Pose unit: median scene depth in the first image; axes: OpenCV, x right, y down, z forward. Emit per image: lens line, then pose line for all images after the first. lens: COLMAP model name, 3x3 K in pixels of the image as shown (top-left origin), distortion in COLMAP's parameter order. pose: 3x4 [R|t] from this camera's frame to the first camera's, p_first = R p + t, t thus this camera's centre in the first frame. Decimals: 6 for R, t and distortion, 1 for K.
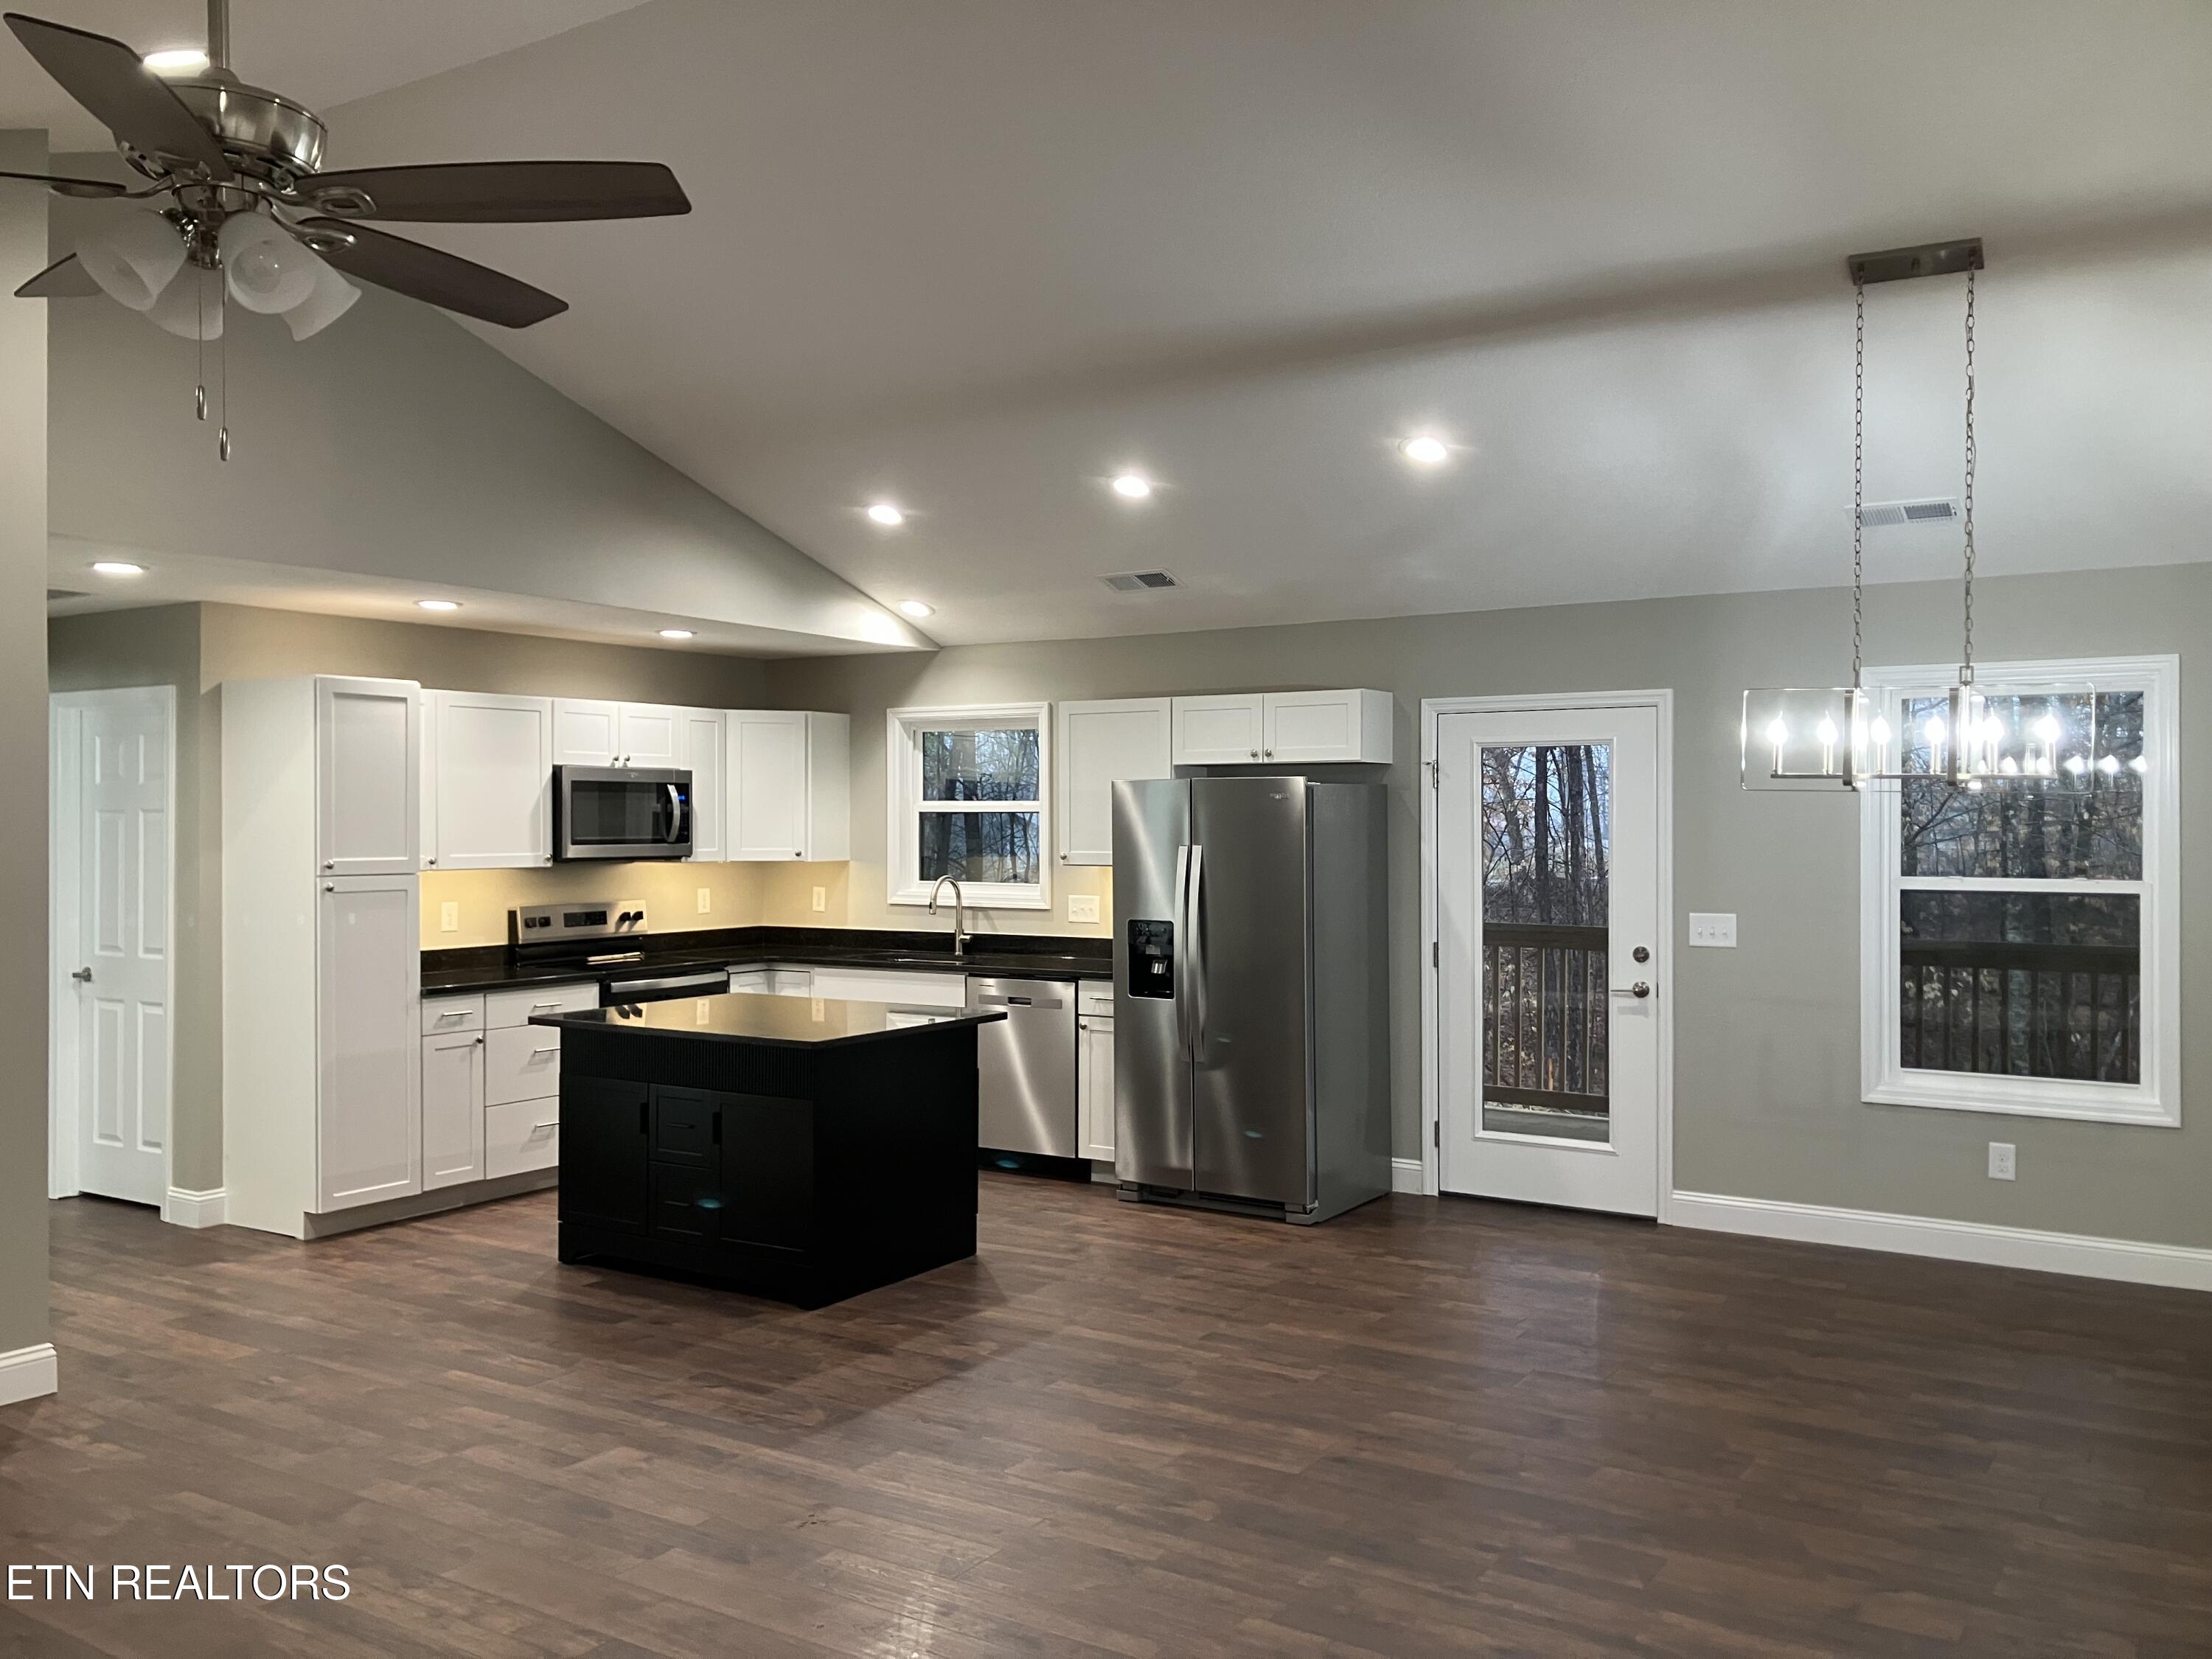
lens RADIAL K [[1799.4, 0, 1106.0], [0, 1799.4, 829.5], [0, 0, 1]] dist [0.039395, 0.000280]
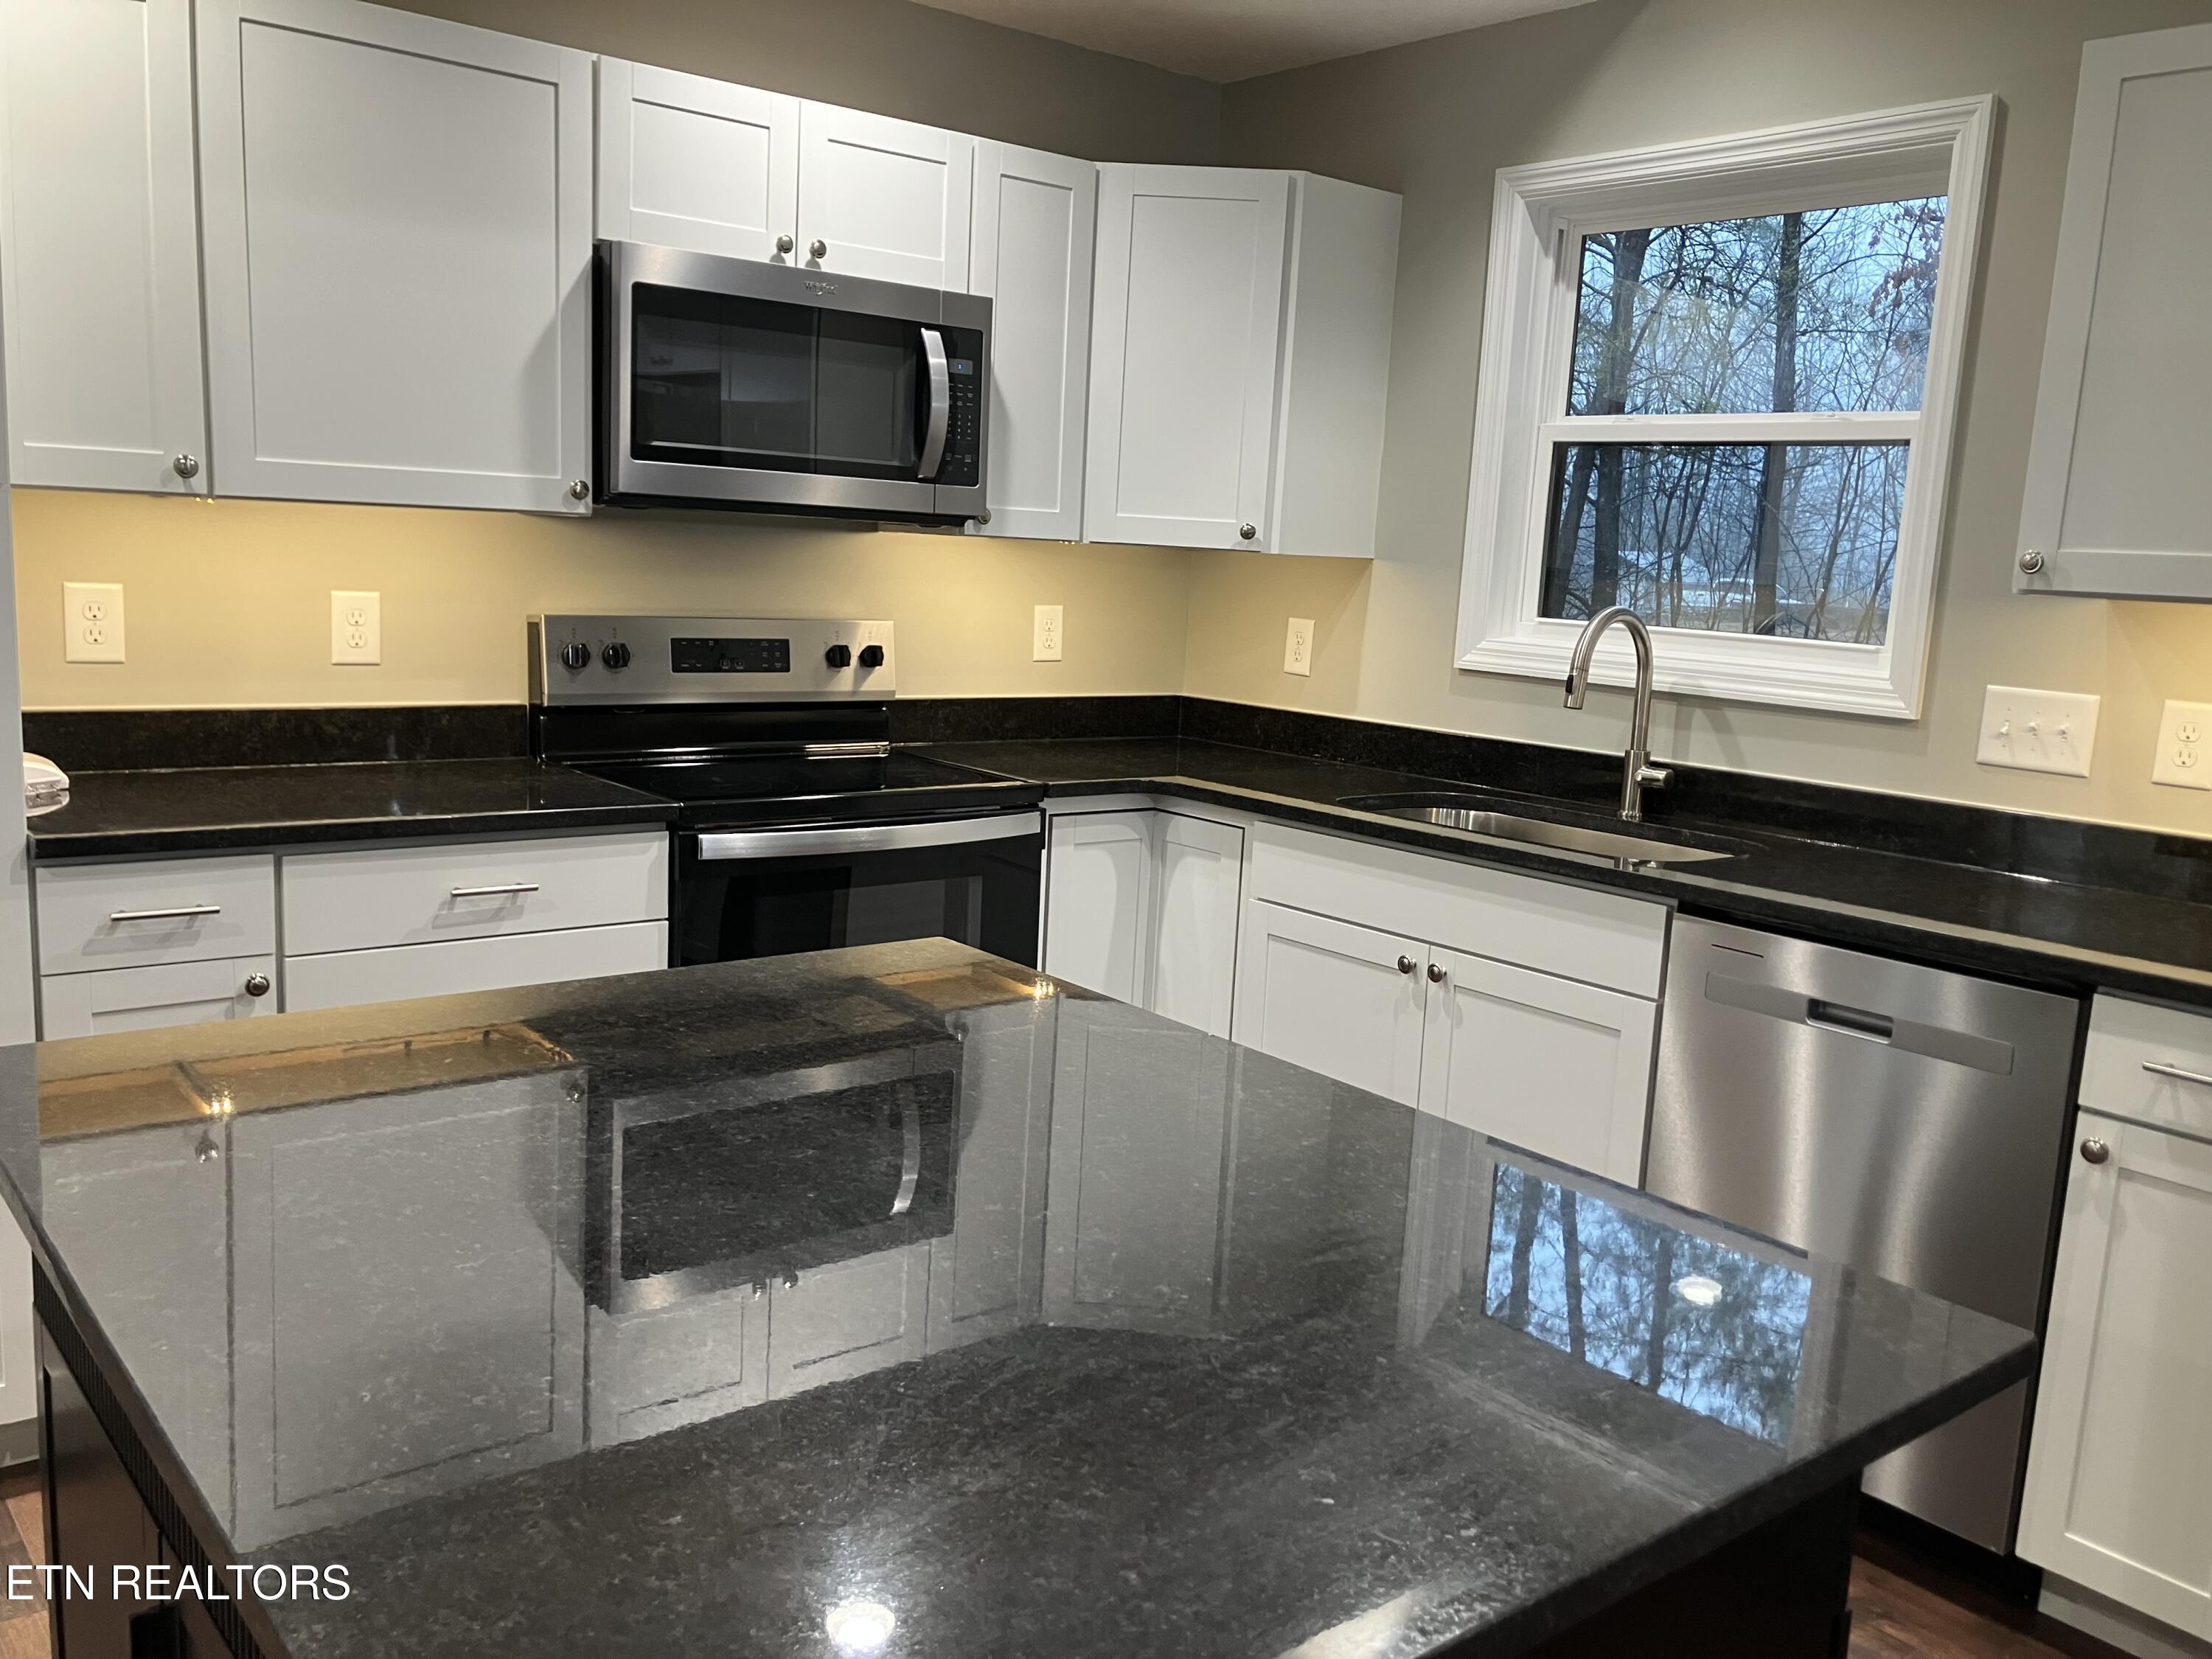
lens RADIAL K [[1831.1, 0, 1166.6], [0, 1831.1, 859.6], [0, 0, 1]] dist [0.003357, -0.000101]
pose [[0.958907, 0.099539, -0.265686, -0.072080], [-0.056644, 0.984750, 0.164497, 0.020114], [0.278008, -0.142688, 0.949922, 0.601951]]
